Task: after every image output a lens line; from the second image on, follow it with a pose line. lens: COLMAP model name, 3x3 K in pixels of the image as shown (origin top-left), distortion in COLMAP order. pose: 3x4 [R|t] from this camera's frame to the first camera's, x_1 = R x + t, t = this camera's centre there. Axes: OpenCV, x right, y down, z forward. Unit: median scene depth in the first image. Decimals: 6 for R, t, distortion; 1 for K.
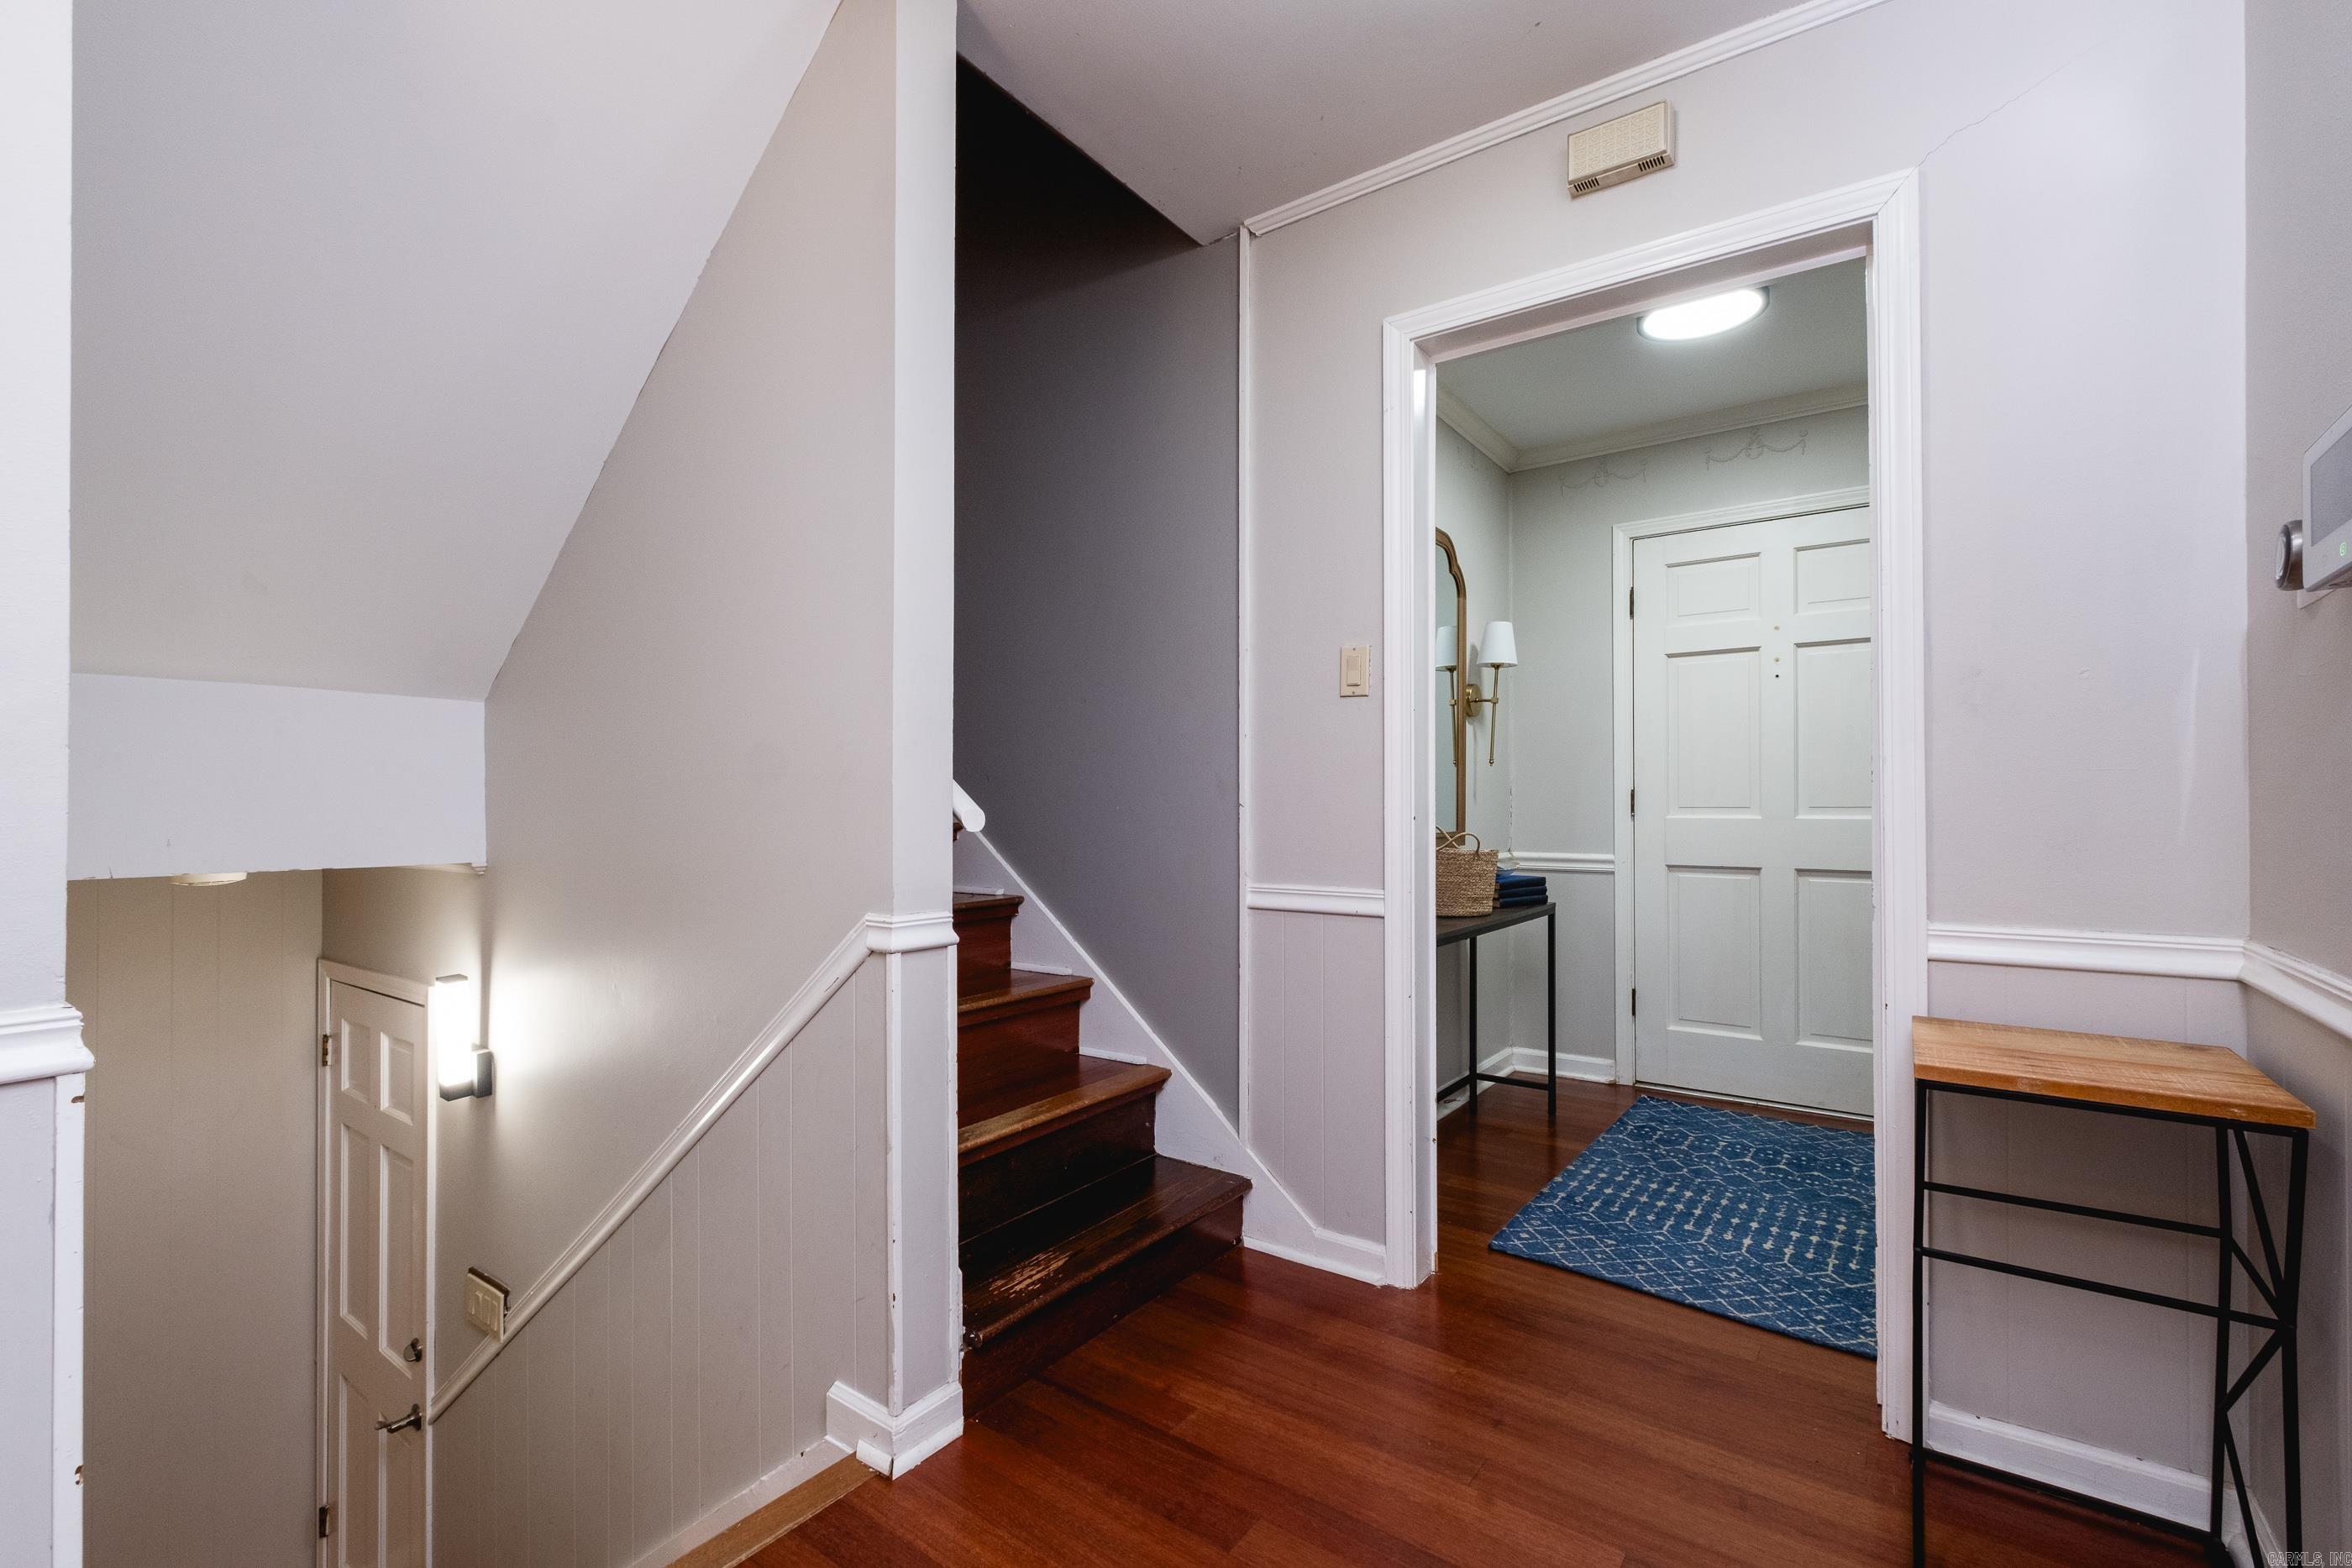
lens RADIAL K [[1030.3, 0, 1164.4], [0, 1030.3, 802.5], [0, 0, 1]] dist [0.014232, -0.000230]
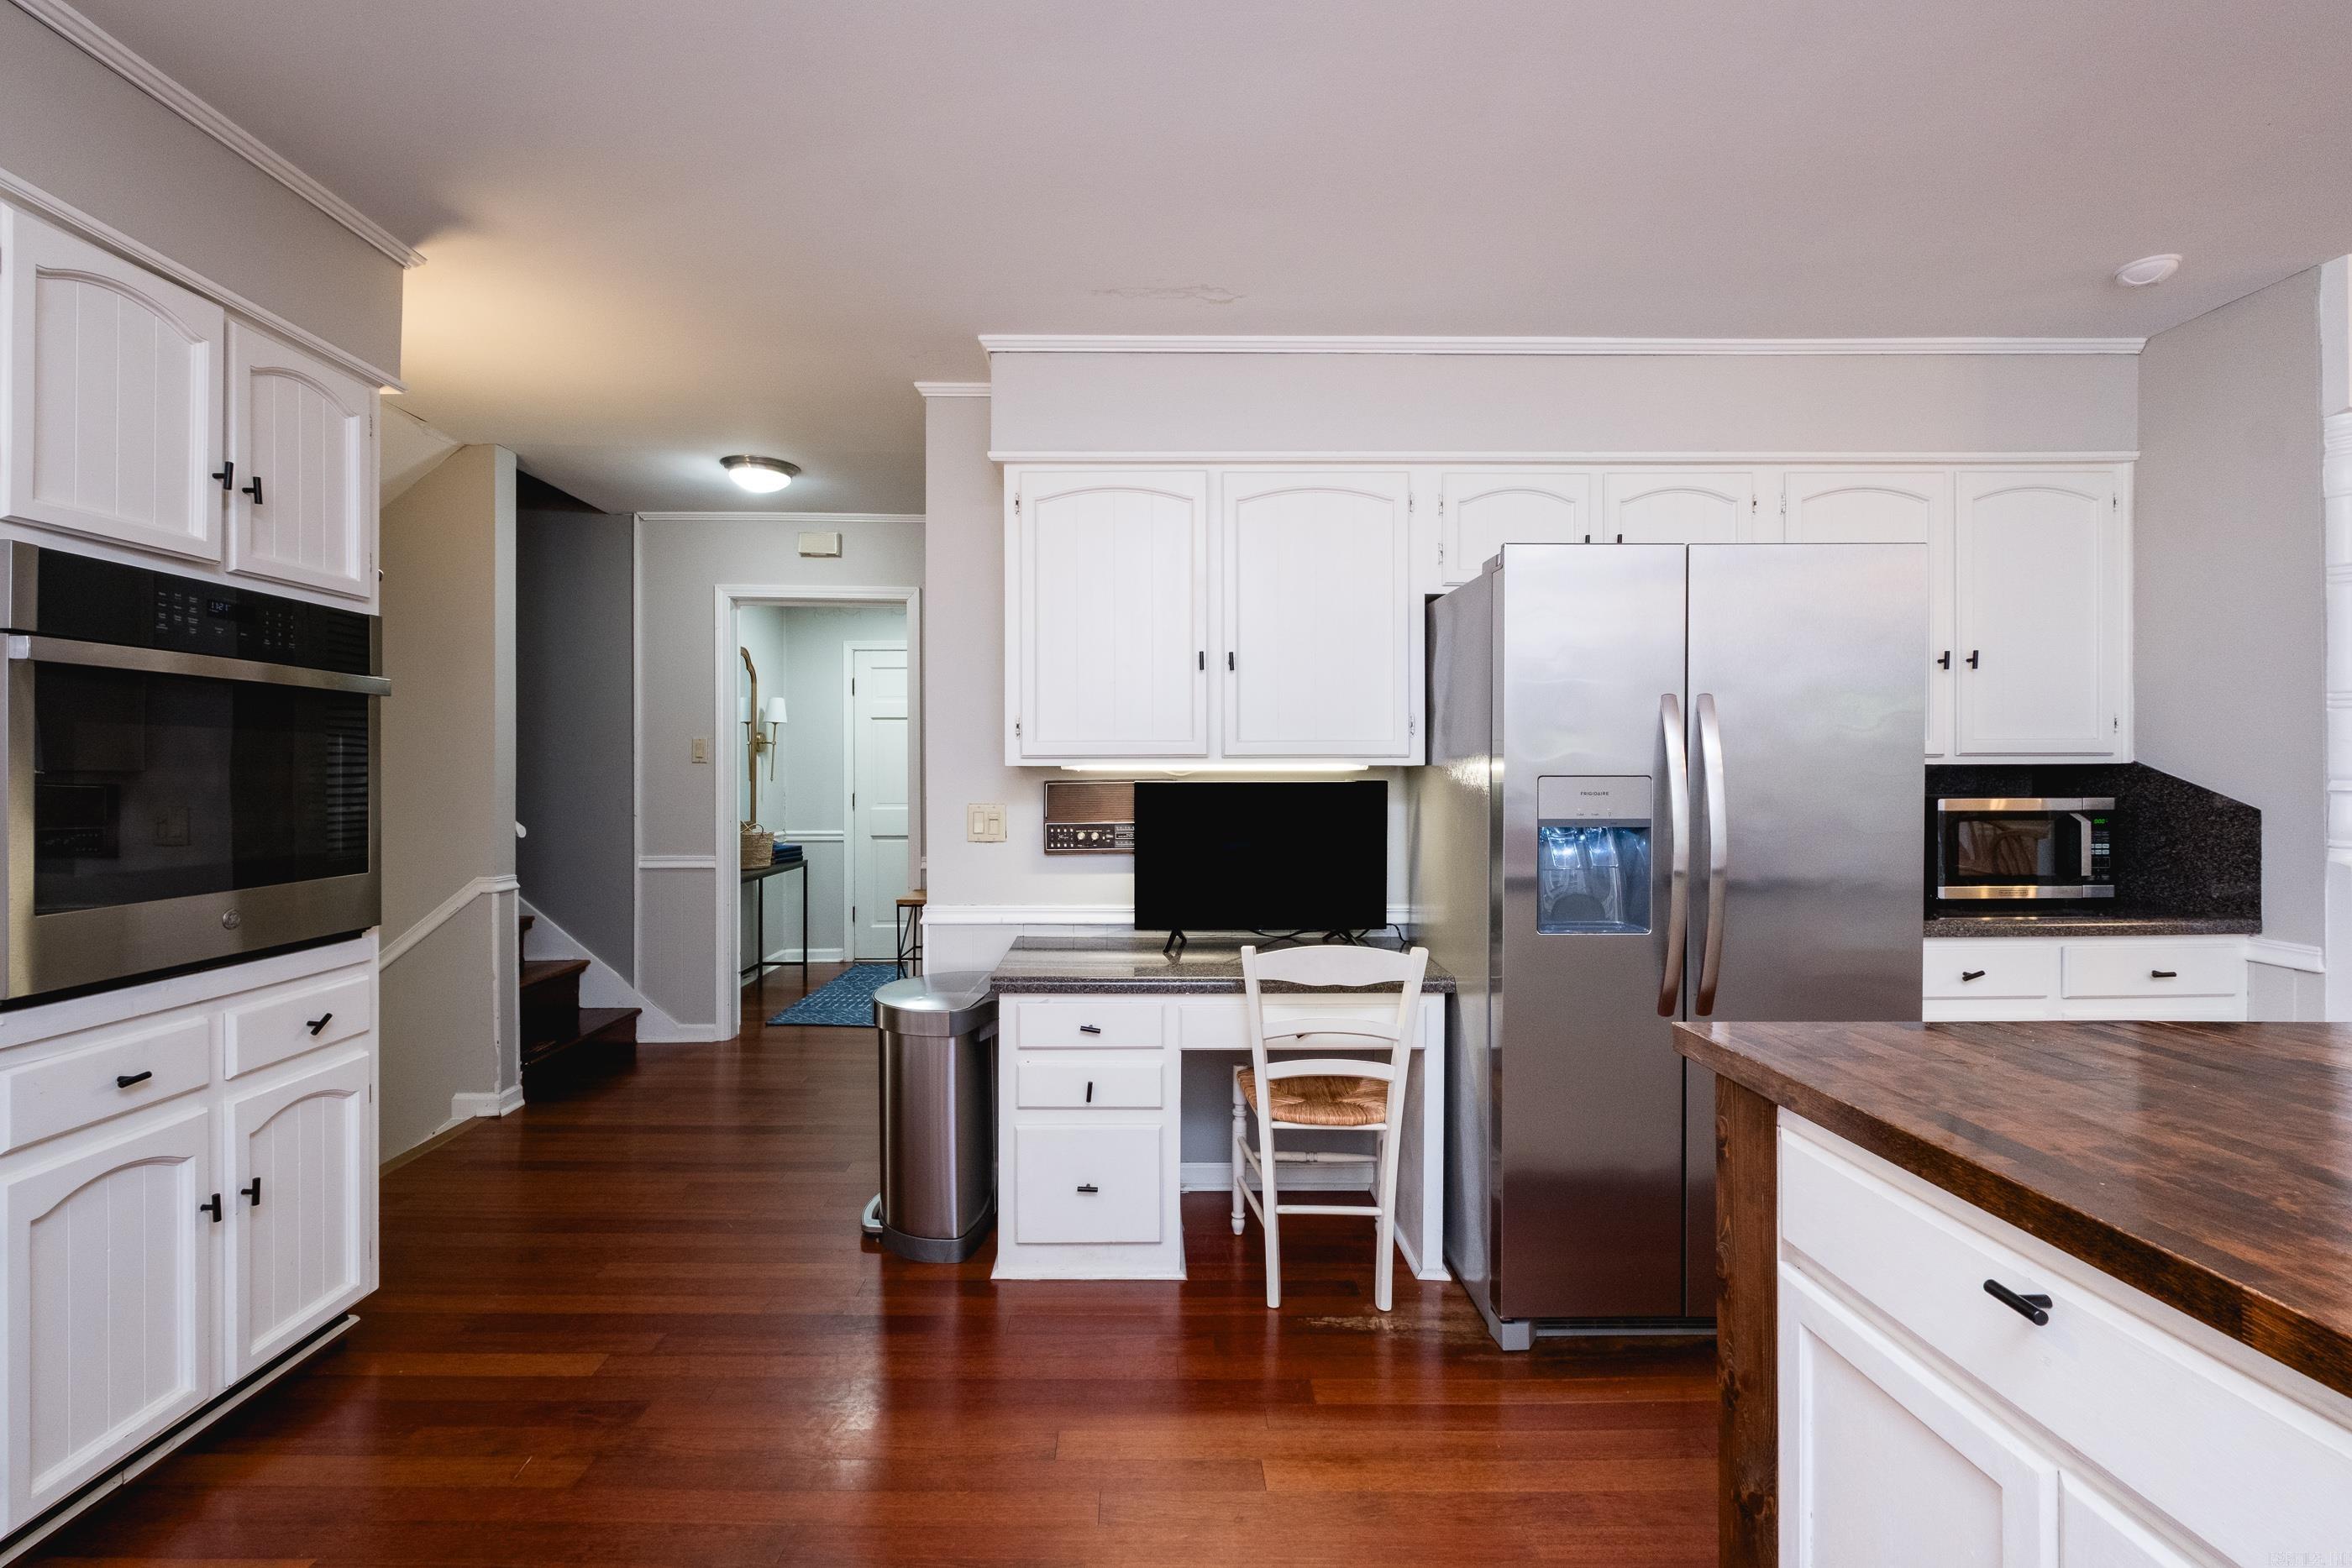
lens RADIAL K [[1030.3, 0, 1151.4], [0, 1030.3, 774.9], [0, 0, 1]] dist [0.014232, -0.000230]
pose [[0.797199, 0.000403, 0.603716, -0.307978], [-0.005738, 0.999960, 0.006910, -0.088907], [-0.603689, -0.008972, 0.797169, -1.067608]]
